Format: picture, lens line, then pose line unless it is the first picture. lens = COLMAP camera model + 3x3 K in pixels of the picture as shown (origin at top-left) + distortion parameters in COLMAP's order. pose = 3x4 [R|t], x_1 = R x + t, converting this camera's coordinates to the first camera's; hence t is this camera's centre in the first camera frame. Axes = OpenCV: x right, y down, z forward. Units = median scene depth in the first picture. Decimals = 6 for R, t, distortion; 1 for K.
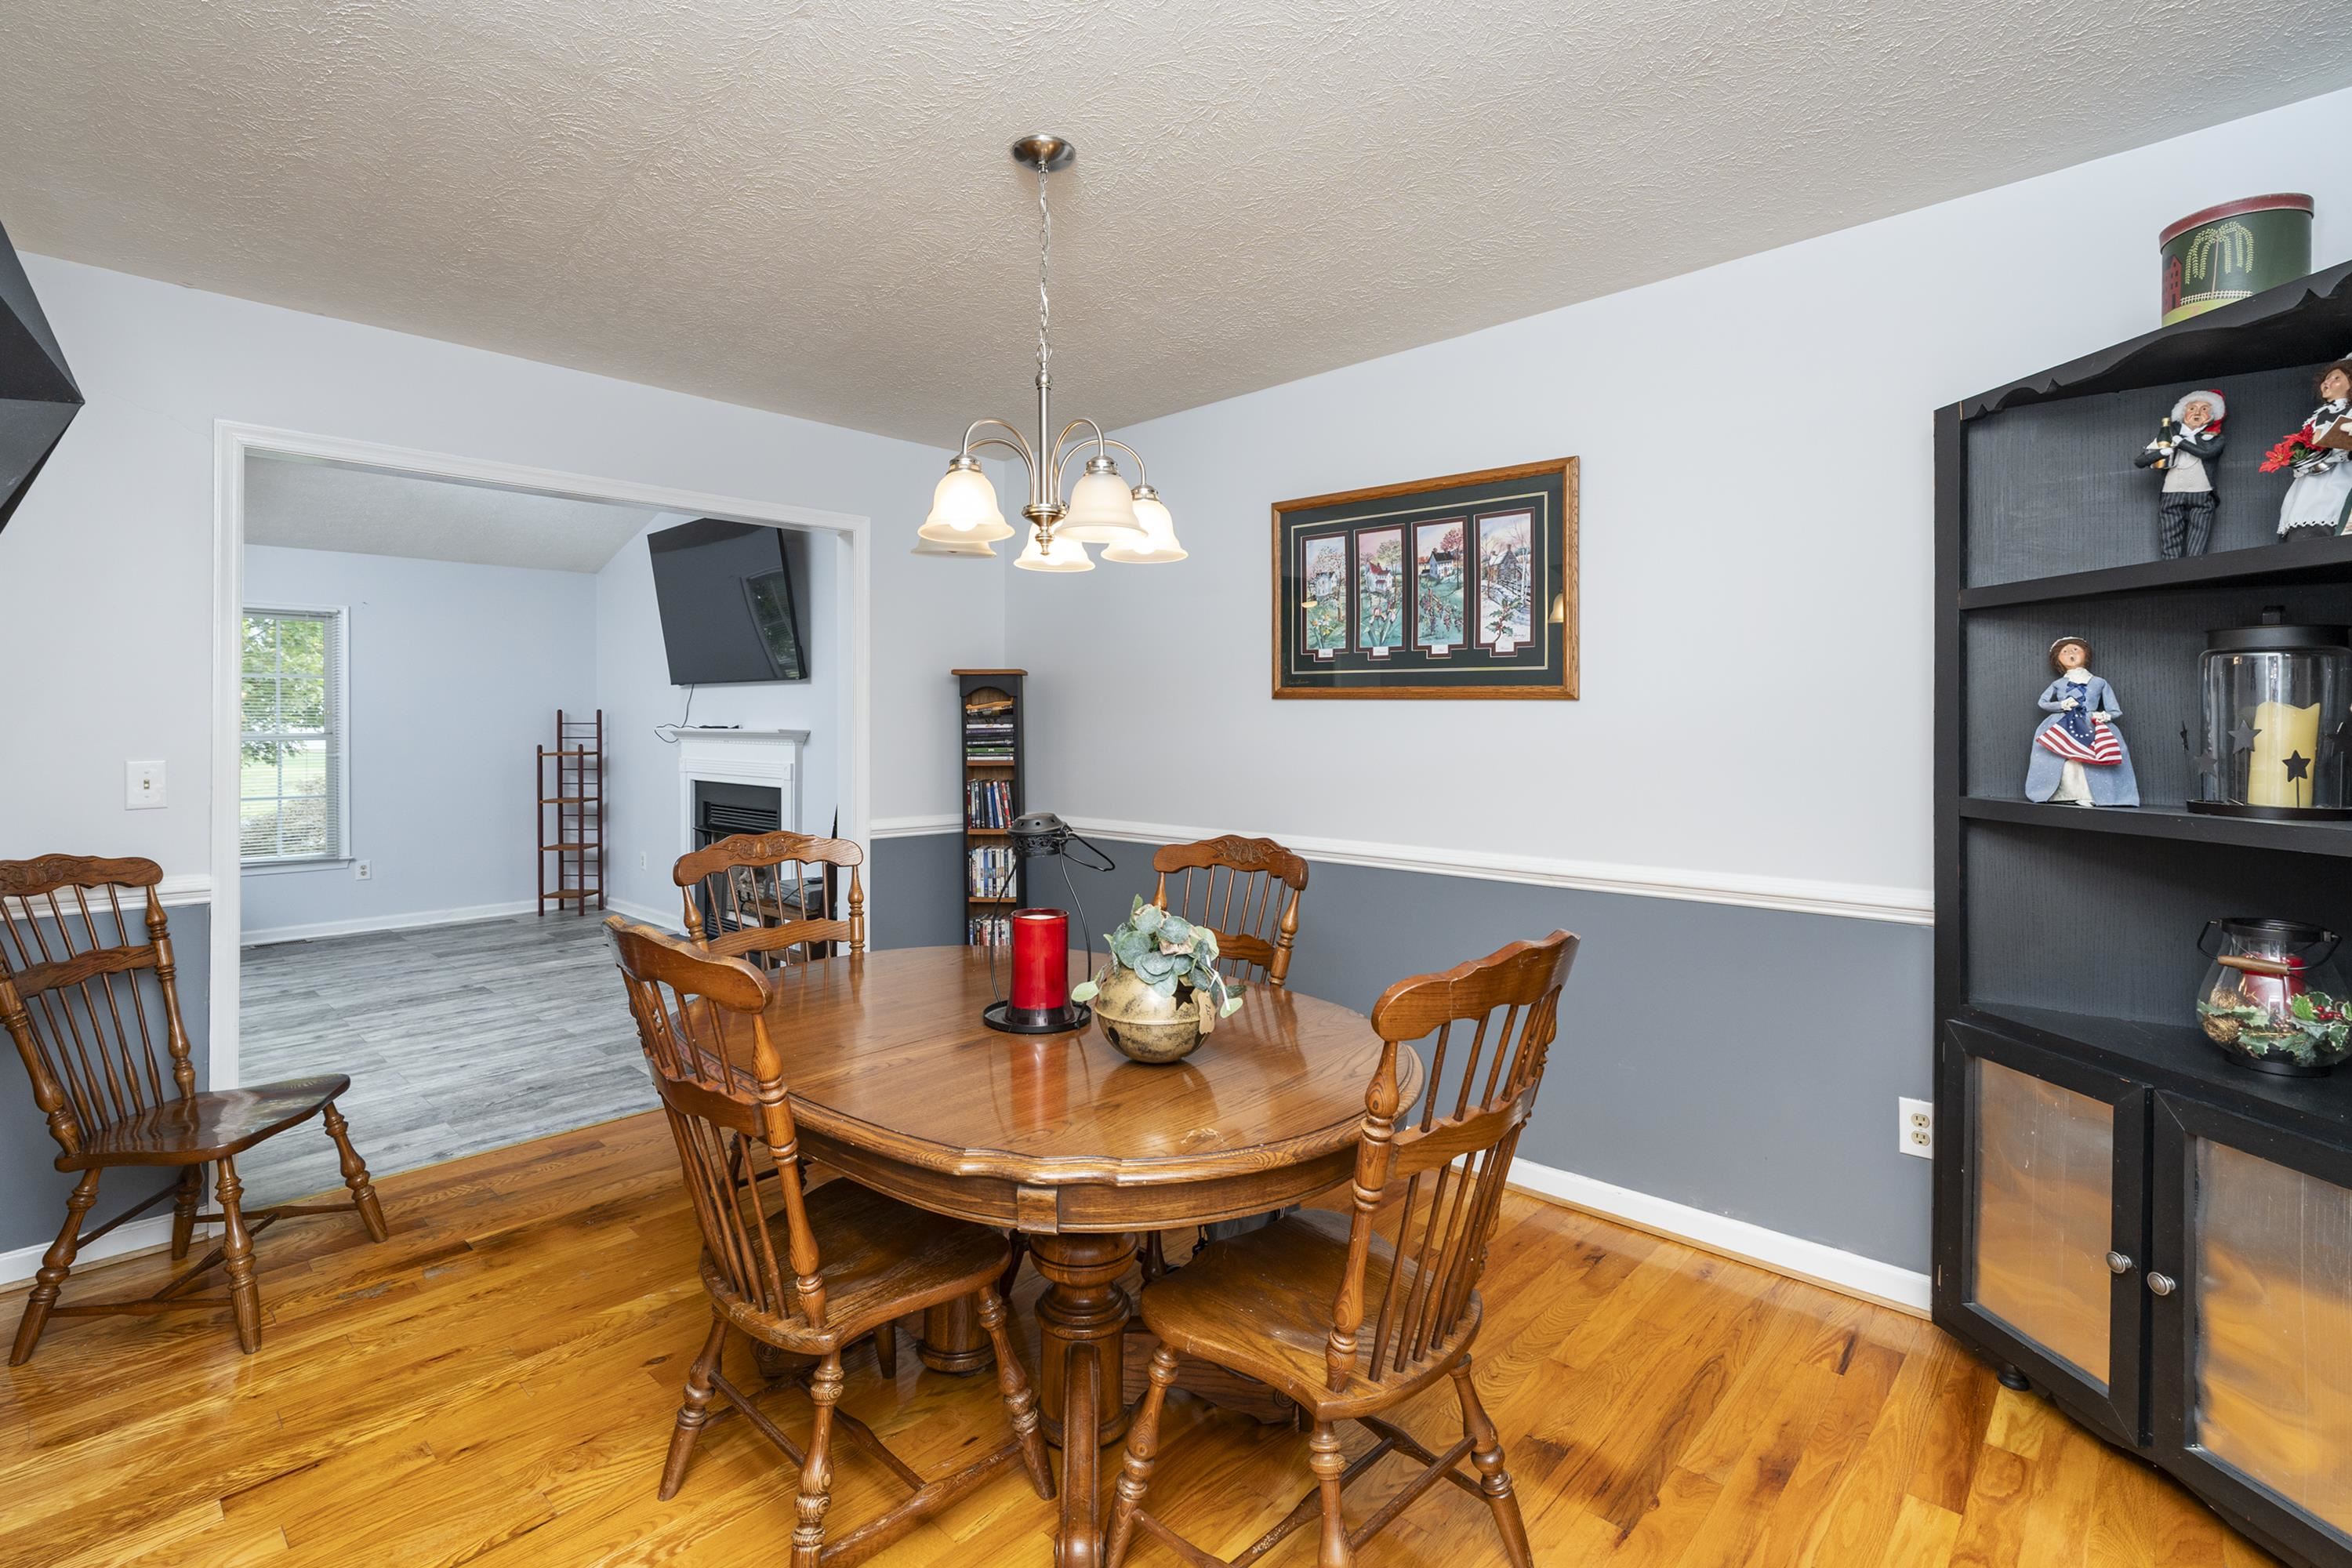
lens RADIAL K [[1074.9, 0, 1171.0], [0, 1074.9, 719.1], [0, 0, 1]] dist [-0.001524, 0.001821]
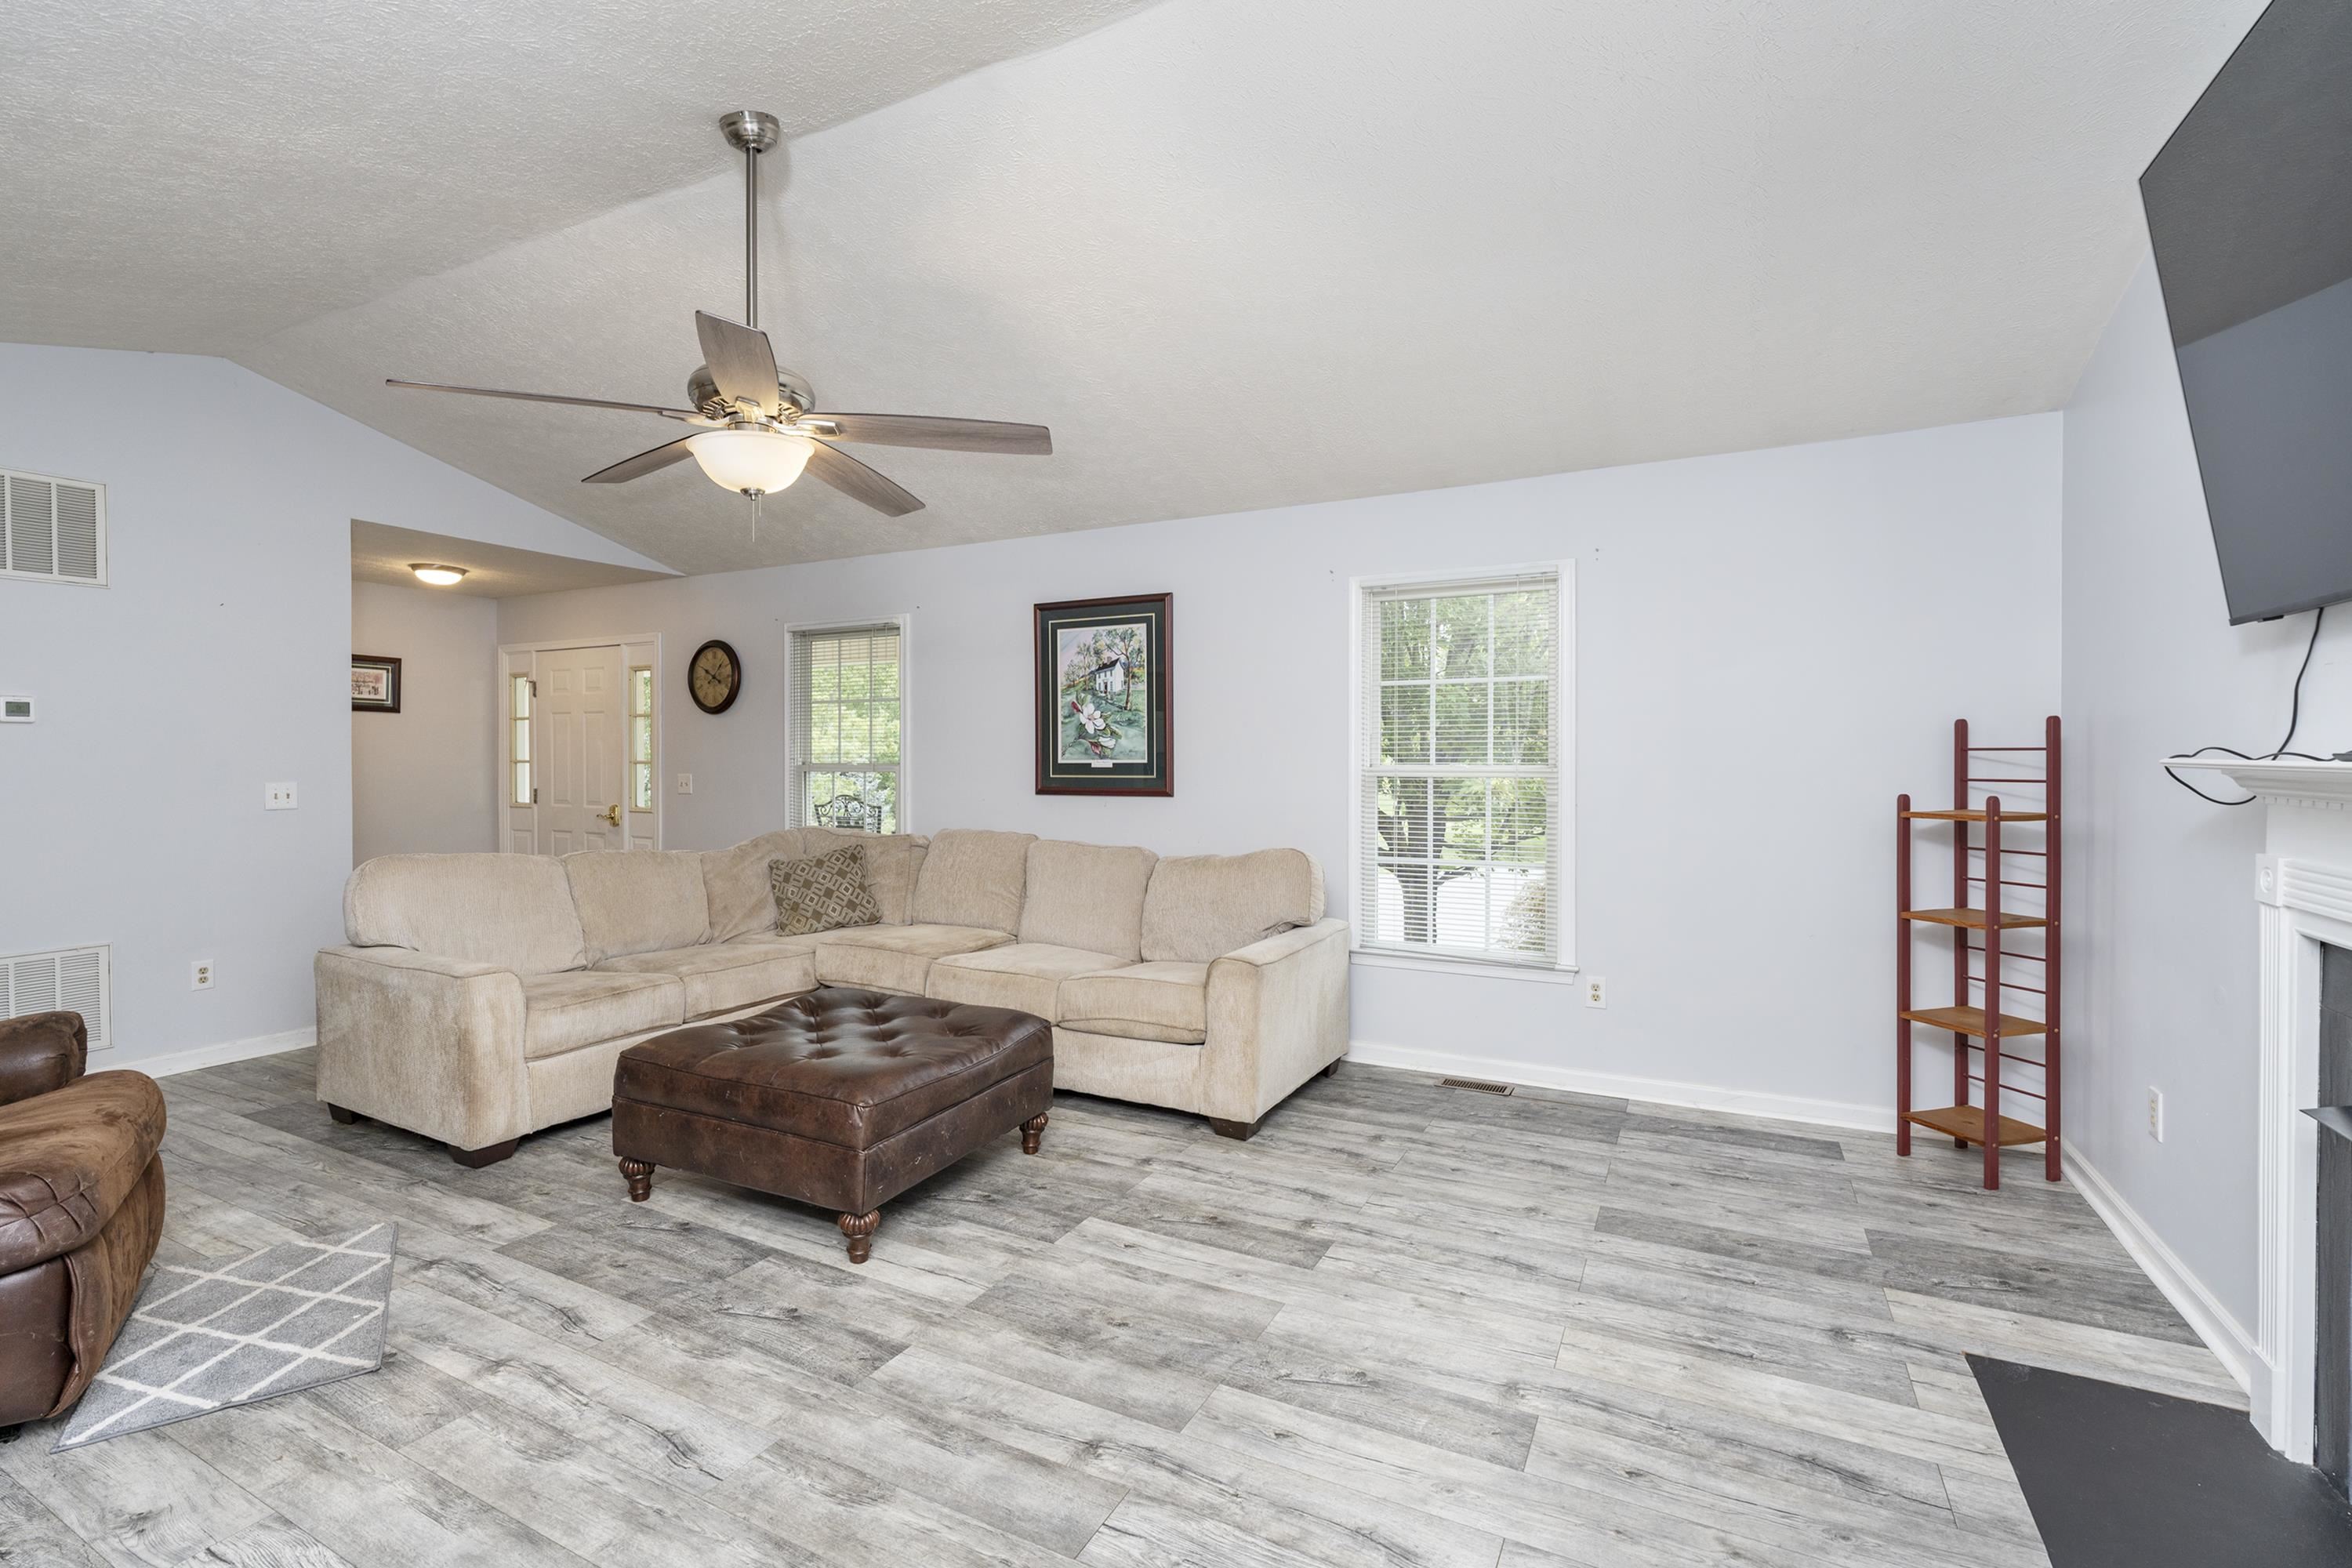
lens RADIAL K [[1074.9, 0, 1141.6], [0, 1074.9, 761.4], [0, 0, 1]] dist [-0.001524, 0.001821]
pose [[0.265312, 0.008707, -0.964123, -0.501843], [-0.002959, 0.999962, 0.008216, 0.014667], [0.964158, 0.000673, 0.265328, 1.254785]]
